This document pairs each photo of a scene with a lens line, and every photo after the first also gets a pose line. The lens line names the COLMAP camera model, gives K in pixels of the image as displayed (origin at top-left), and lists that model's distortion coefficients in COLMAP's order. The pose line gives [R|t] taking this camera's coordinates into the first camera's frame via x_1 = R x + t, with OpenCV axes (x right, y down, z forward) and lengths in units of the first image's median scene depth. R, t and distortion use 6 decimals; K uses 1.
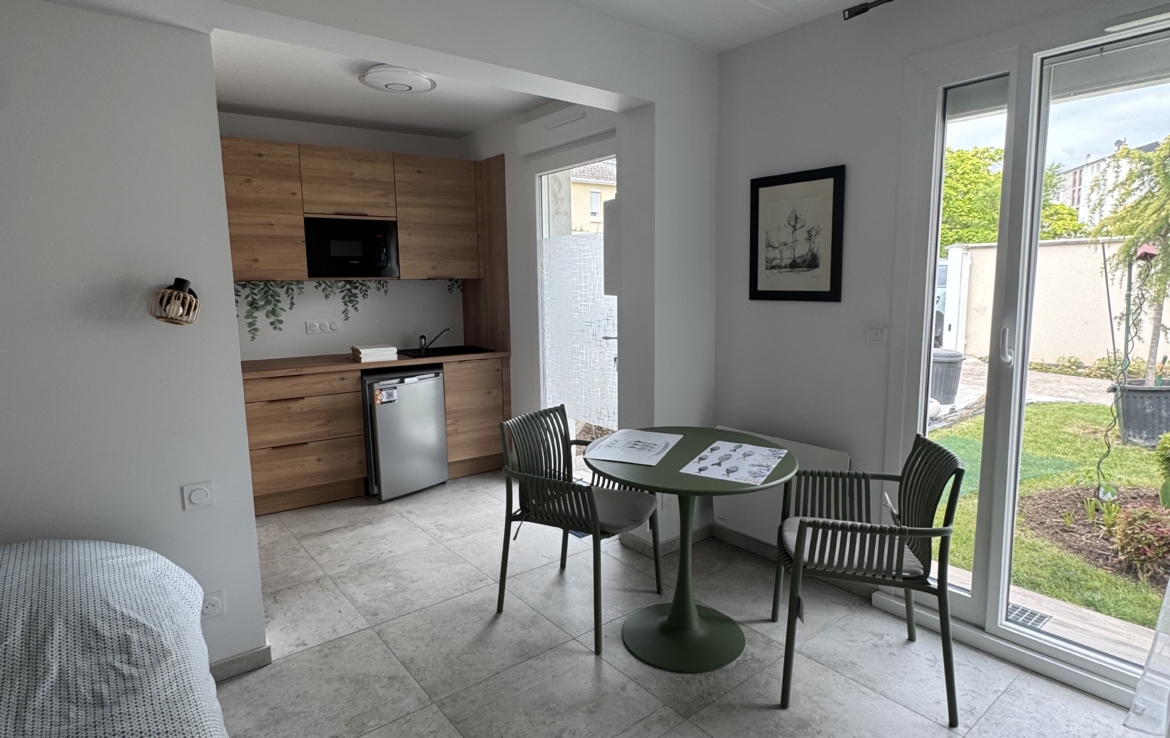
lens RADIAL K [[635.6, 0, 586.9], [0, 635.6, 370.7], [0, 0, 1]] dist [-0.005789, 0.000311]
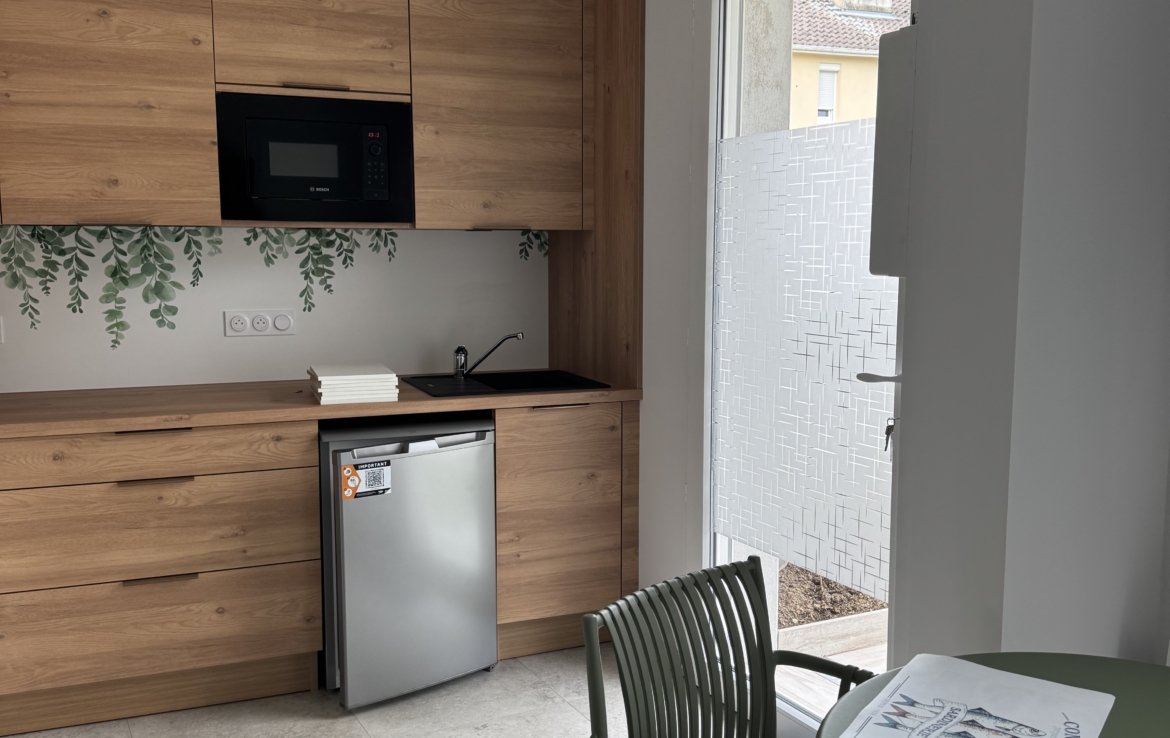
lens RADIAL K [[1143.4, 0, 584.4], [0, 1143.4, 371.9], [0, 0, 1]] dist [0.074160, 0.000000]
pose [[0.982258, 0.038351, -0.183573, -0.011246], [-0.042440, 0.998930, -0.018397, -0.028991], [0.182671, 0.025861, 0.982834, 0.203245]]
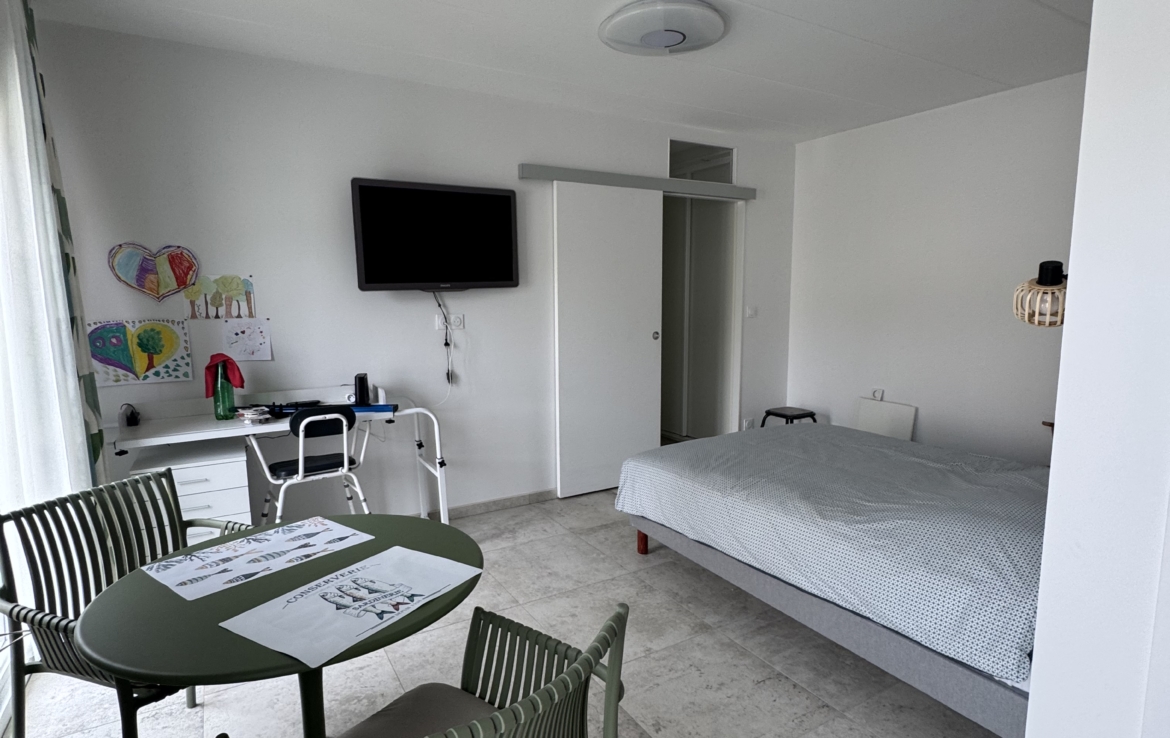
lens RADIAL K [[635.6, 0, 585.4], [0, 635.6, 374.7], [0, 0, 1]] dist [-0.005789, 0.000311]
pose [[-0.991665, 0.008094, 0.128590, -0.097065], [0.041729, 0.964408, 0.261105, -0.103483], [-0.121899, 0.264295, -0.956707, 0.813871]]
